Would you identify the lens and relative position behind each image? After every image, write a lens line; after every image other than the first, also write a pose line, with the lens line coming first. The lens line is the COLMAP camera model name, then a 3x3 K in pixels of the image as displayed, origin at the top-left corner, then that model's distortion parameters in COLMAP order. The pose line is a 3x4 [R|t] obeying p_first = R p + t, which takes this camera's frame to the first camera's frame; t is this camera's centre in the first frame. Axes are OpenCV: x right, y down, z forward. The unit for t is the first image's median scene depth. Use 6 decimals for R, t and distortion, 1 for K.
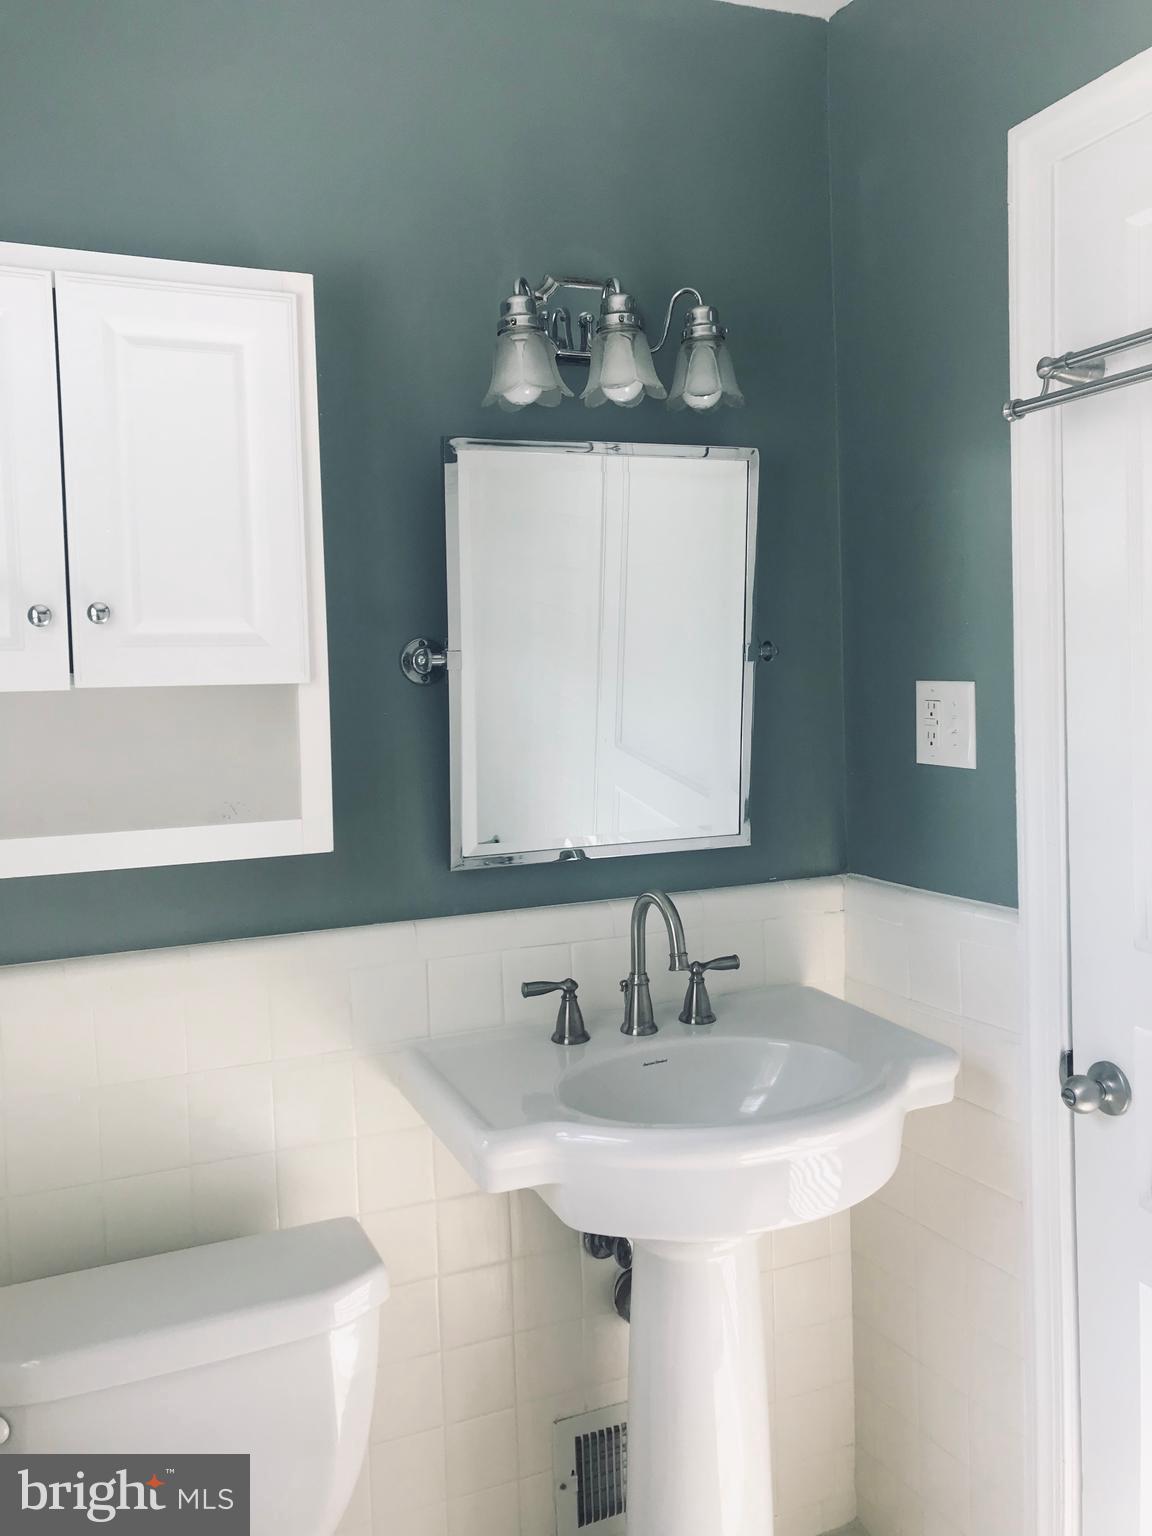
lens RADIAL K [[1264.8, 0, 575.8], [0, 1264.8, 775.5], [0, 0, 1]] dist [0.056616, -0.011608]
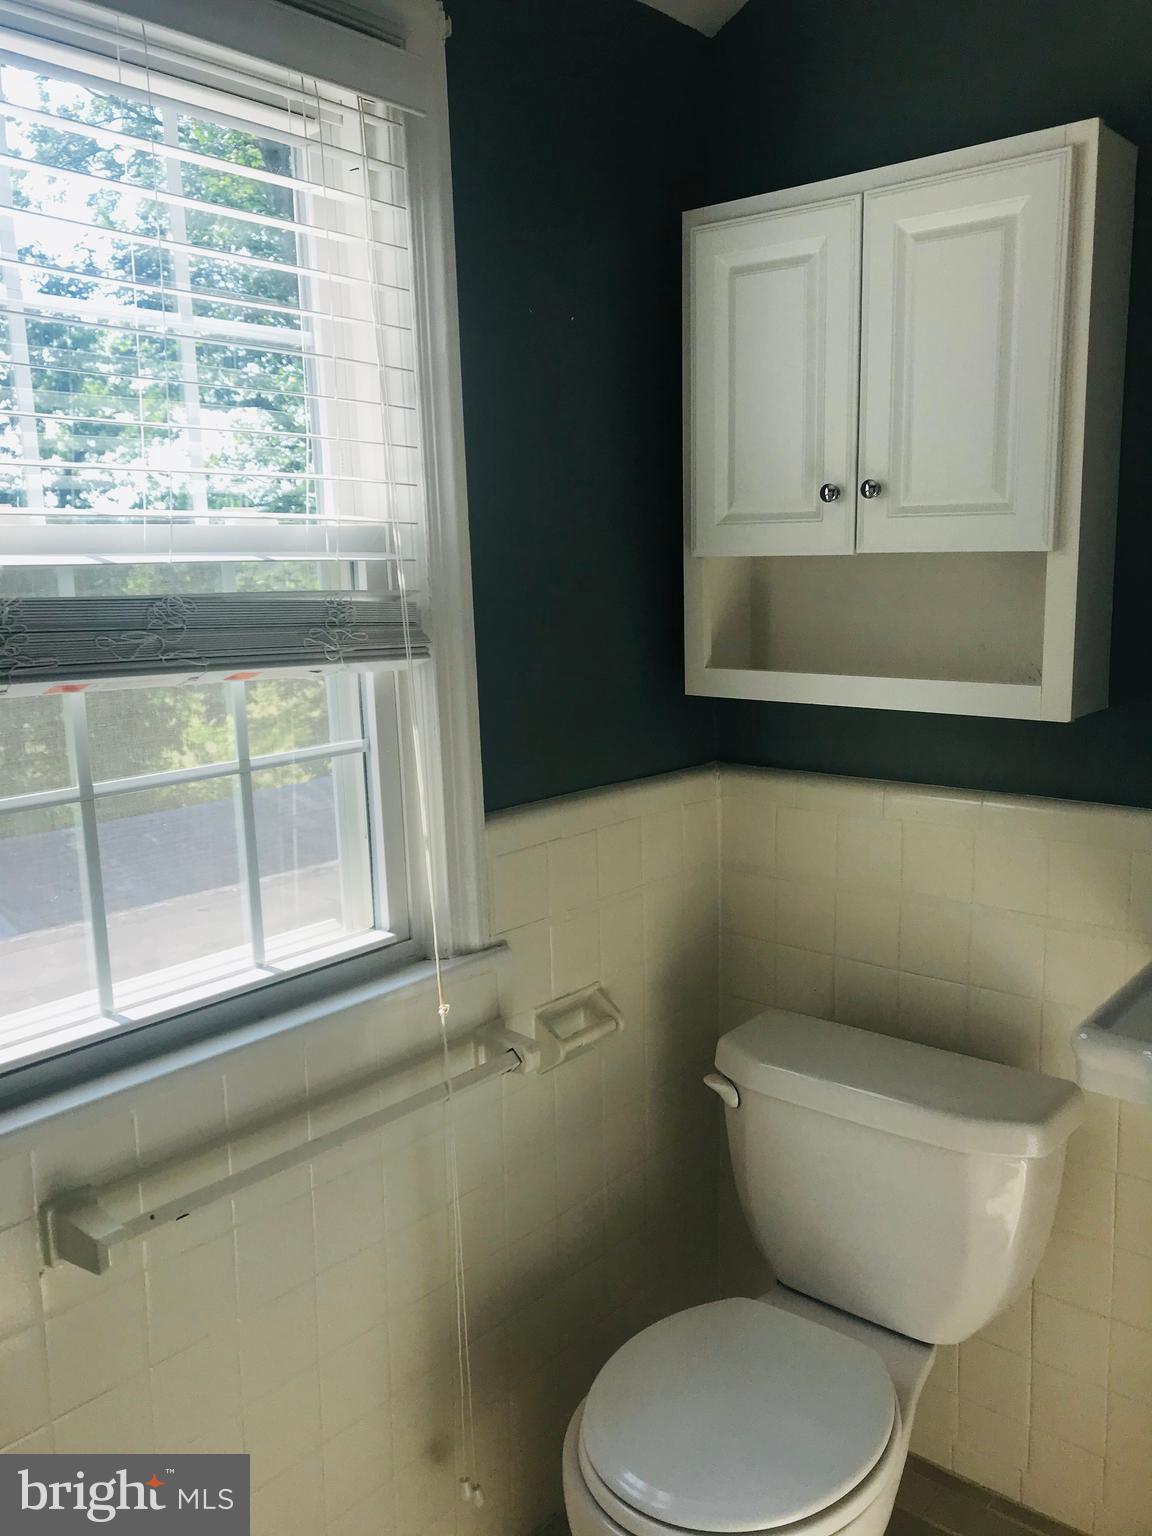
lens RADIAL K [[1264.8, 0, 576.6], [0, 1264.8, 765.8], [0, 0, 1]] dist [0.056616, -0.011608]
pose [[0.470349, 0.169813, -0.865988, 0.551181], [-0.067011, 0.985351, 0.156823, -0.041345], [0.879932, -0.015731, 0.474838, 0.199394]]
